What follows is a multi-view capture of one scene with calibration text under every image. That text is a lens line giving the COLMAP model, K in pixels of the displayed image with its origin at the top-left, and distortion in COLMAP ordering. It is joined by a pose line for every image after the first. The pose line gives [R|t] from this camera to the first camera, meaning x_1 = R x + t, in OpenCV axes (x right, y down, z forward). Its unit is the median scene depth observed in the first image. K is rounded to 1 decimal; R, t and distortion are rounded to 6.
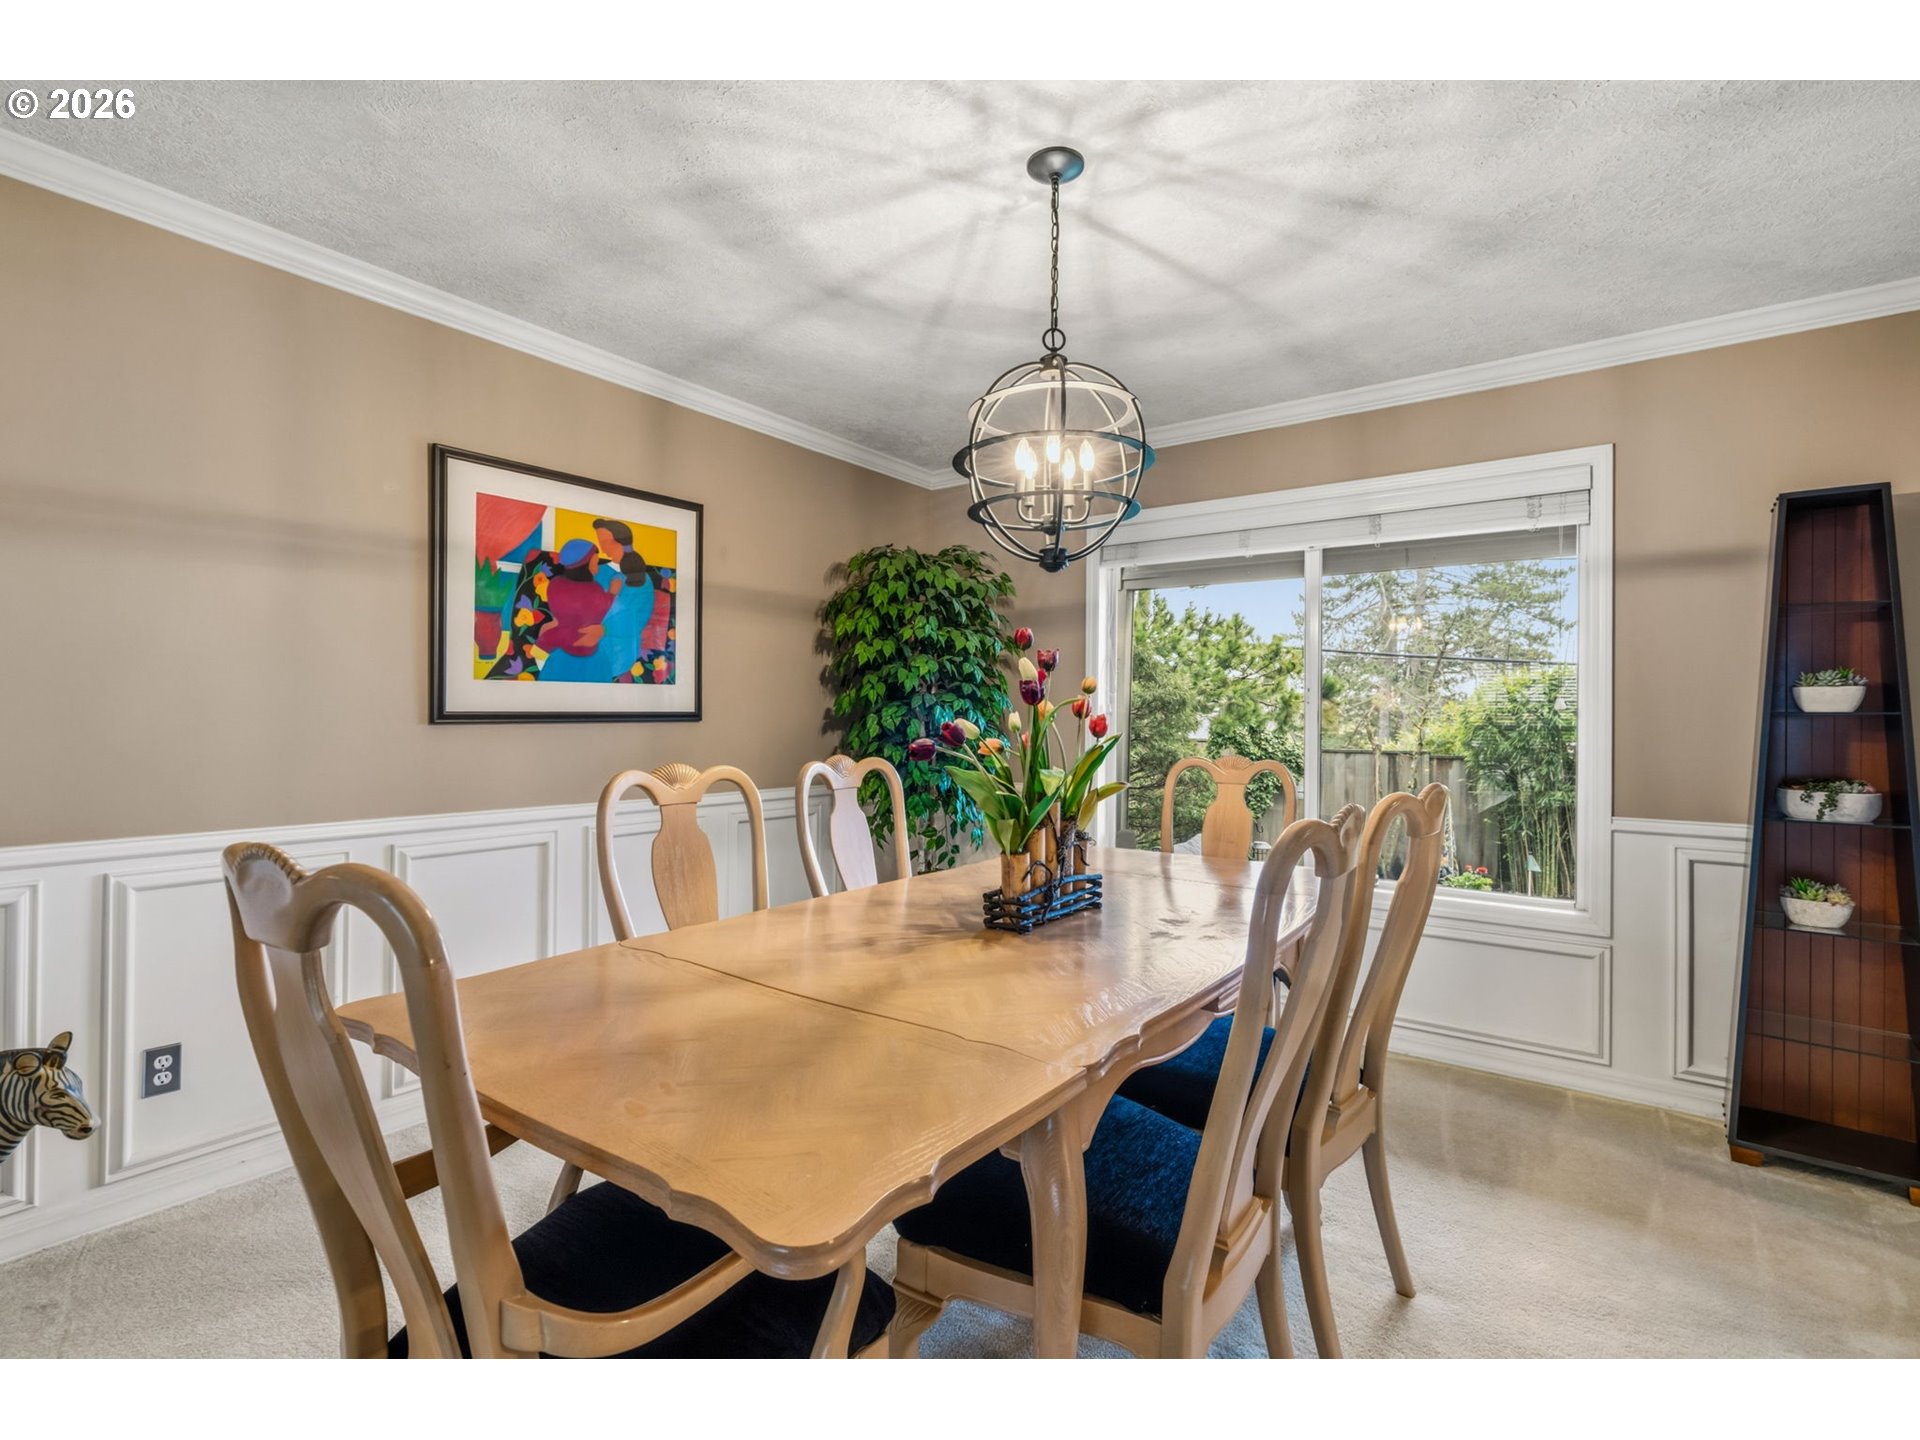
lens RADIAL K [[873.0, 0, 960.0], [0, 873.0, 720.0], [0, 0, 1]] dist [-0.000694, -0.000680]
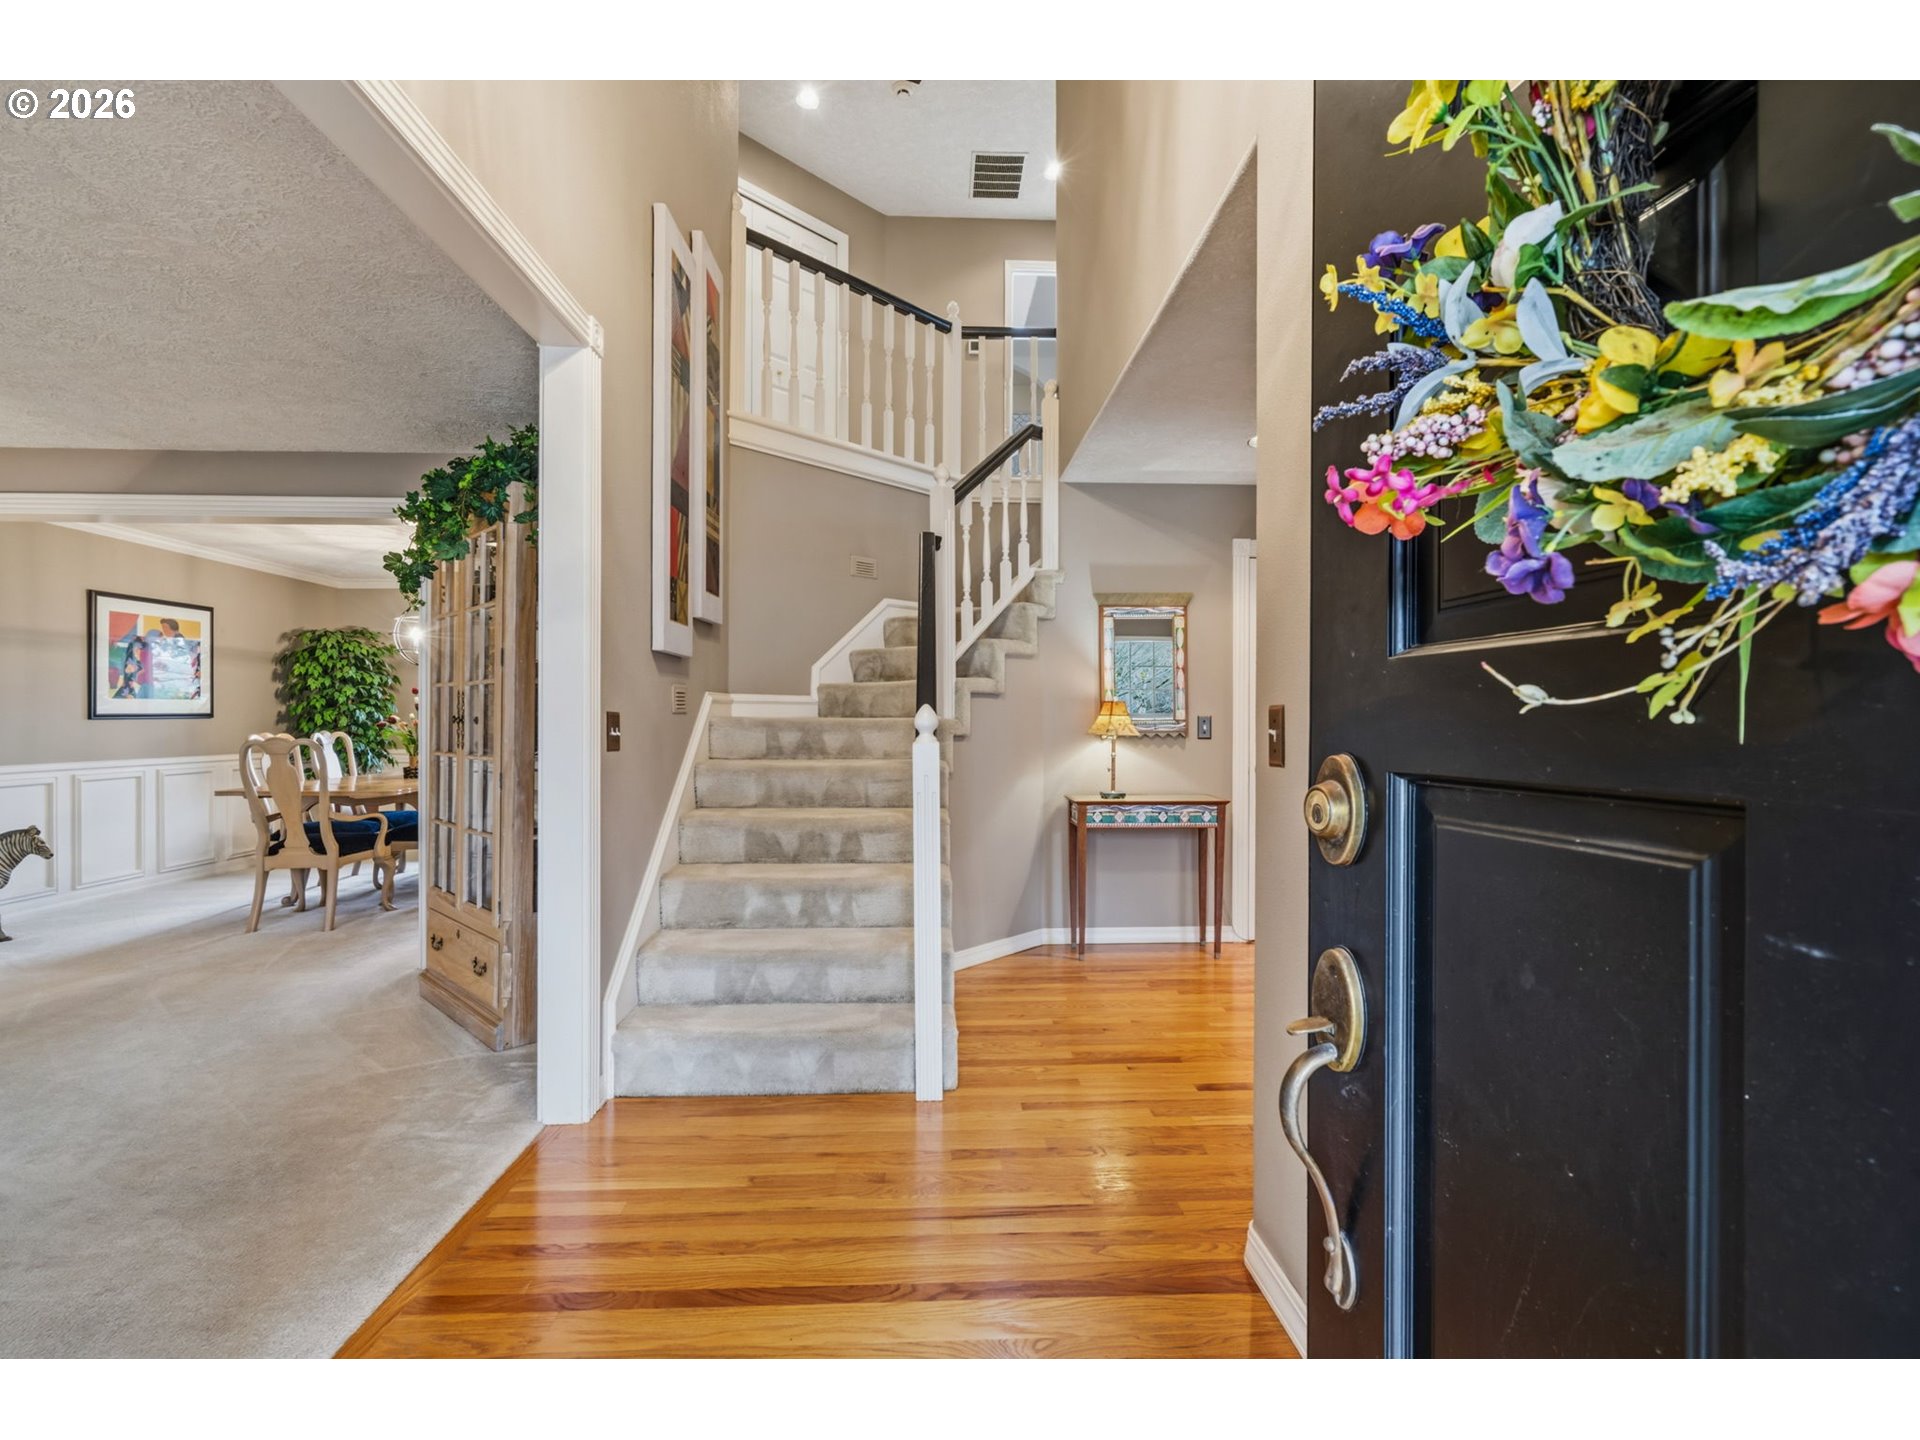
lens RADIAL K [[873.0, 0, 960.0], [0, 873.0, 720.0], [0, 0, 1]] dist [-0.000694, -0.000680]
pose [[0.780390, -0.006434, 0.625260, -0.204391], [0.004930, 0.999979, 0.004136, 0.005950], [-0.625274, -0.000145, 0.780406, -1.521662]]
